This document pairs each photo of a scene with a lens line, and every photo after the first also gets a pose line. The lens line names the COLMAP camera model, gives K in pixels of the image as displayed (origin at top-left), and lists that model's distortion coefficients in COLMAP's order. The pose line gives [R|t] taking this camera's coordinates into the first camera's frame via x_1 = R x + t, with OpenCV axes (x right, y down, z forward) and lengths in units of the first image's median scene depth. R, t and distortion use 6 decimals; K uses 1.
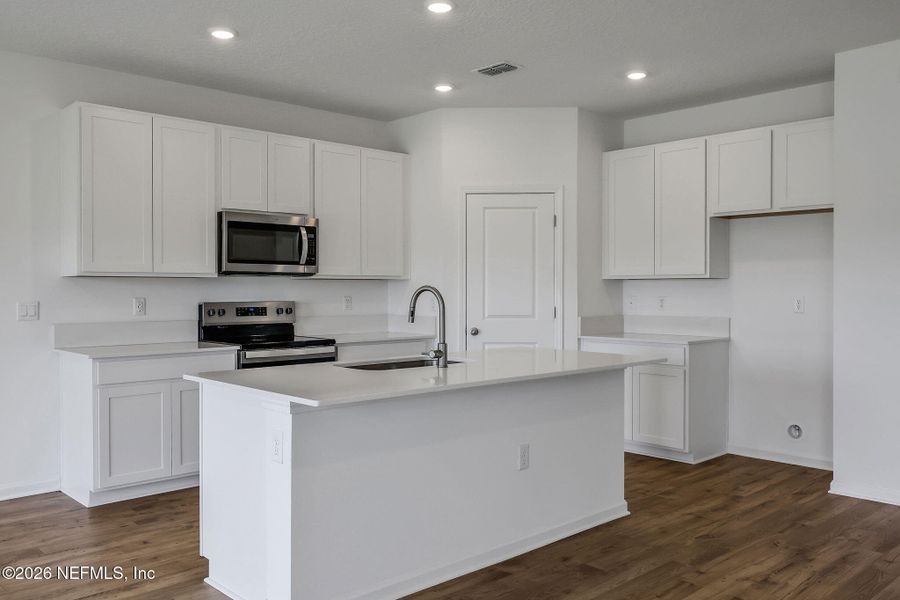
lens RADIAL K [[780.3, 0, 450.0], [0, 780.3, 300.0], [0, 0, 1]] dist [0.005573, -0.001966]
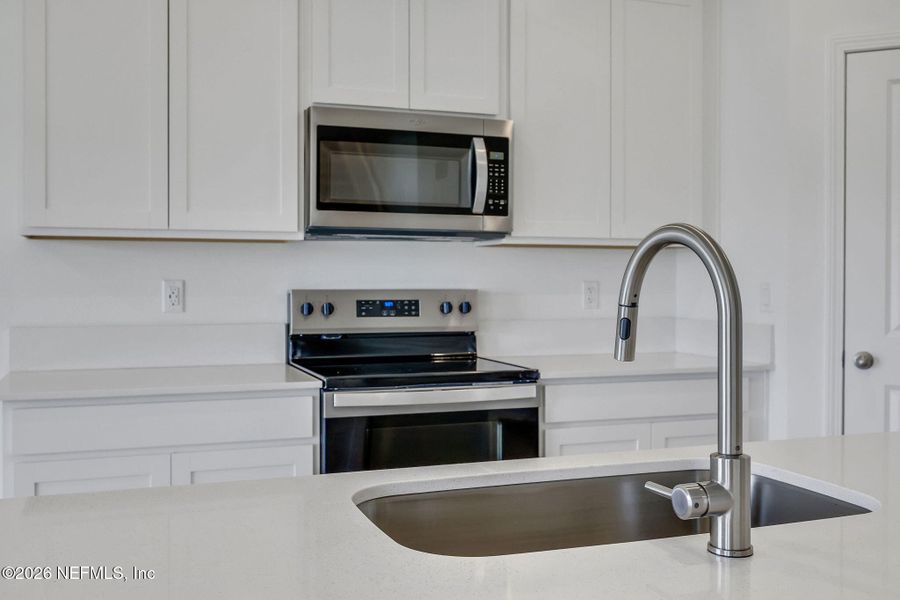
lens RADIAL K [[930.9, 0, 418.1], [0, 930.9, 286.8], [0, 0, 1]] dist [-0.006309, -0.003878]
pose [[0.916463, 0.005191, -0.400086, 0.010649], [-0.007631, 0.999961, -0.004506, 0.003176], [0.400047, 0.007182, 0.916466, 0.437577]]
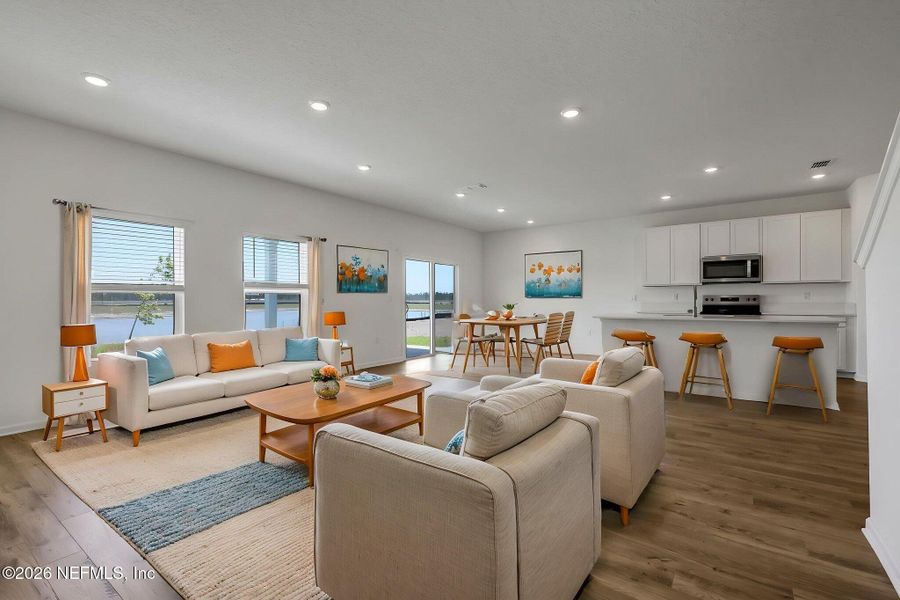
lens RADIAL K [[385.8, 0, 439.0], [0, 385.8, 300.9], [0, 0, 1]] dist [0.002117, 0.000285]
pose [[0.175867, -0.000468, -0.984414, 0.694759], [-0.012231, 0.999922, -0.002661, 0.032031], [0.984338, 0.012509, 0.175848, -0.029067]]
